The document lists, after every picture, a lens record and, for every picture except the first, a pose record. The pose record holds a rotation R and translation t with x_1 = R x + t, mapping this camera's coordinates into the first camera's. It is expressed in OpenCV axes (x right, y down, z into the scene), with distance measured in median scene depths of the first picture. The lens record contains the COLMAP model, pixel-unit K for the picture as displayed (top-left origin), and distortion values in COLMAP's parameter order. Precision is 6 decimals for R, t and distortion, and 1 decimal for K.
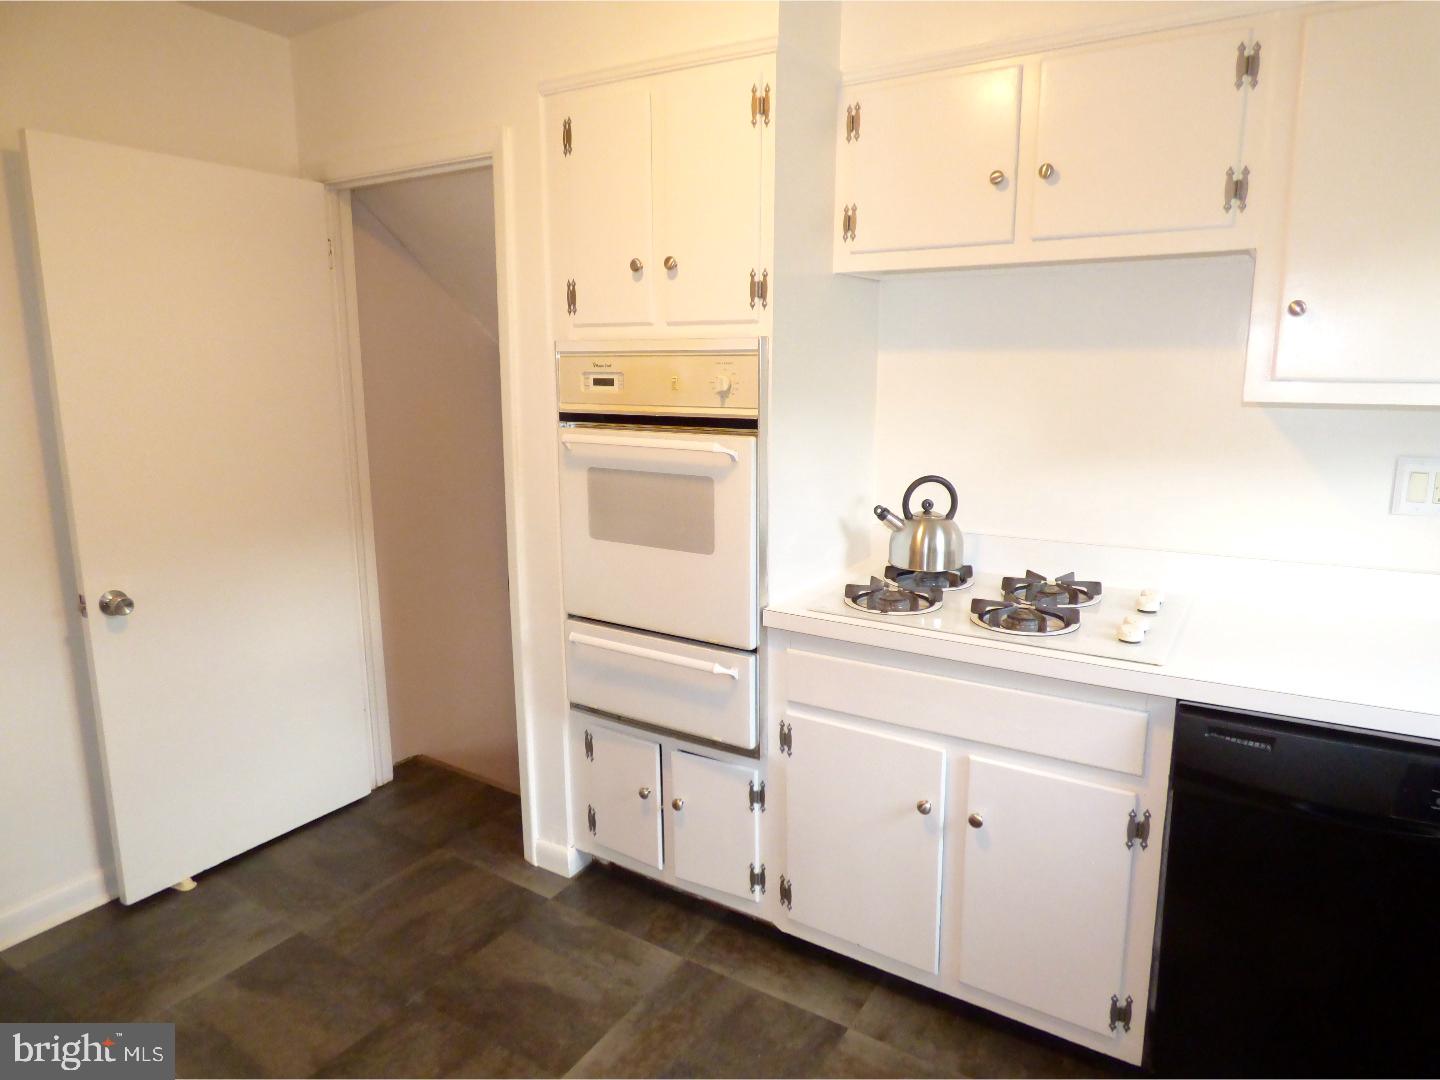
lens RADIAL K [[867.3, 0, 724.6], [0, 867.3, 532.2], [0, 0, 1]] dist [-0.006031, -0.000800]
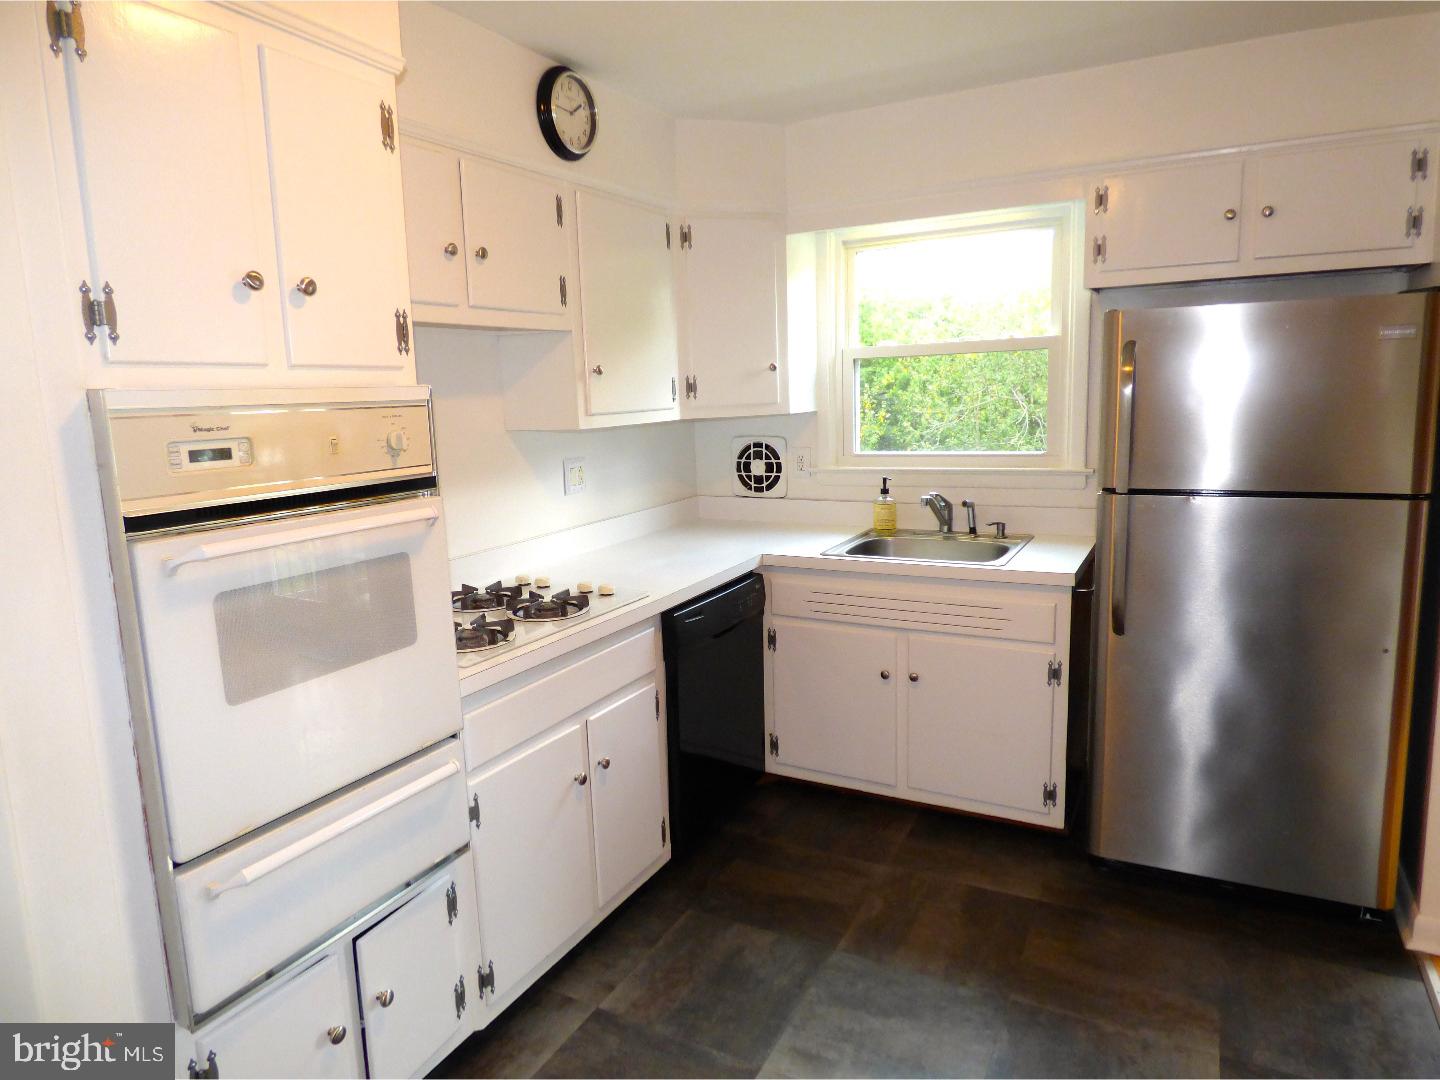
lens RADIAL K [[900.8, 0, 724.0], [0, 900.8, 532.1], [0, 0, 1]] dist [-0.000539, 0.000160]
pose [[-0.069181, -0.154973, 0.985493, -0.892841], [0.216472, 0.961991, 0.166474, -0.161891], [-0.973835, 0.224849, -0.033004, 0.737558]]
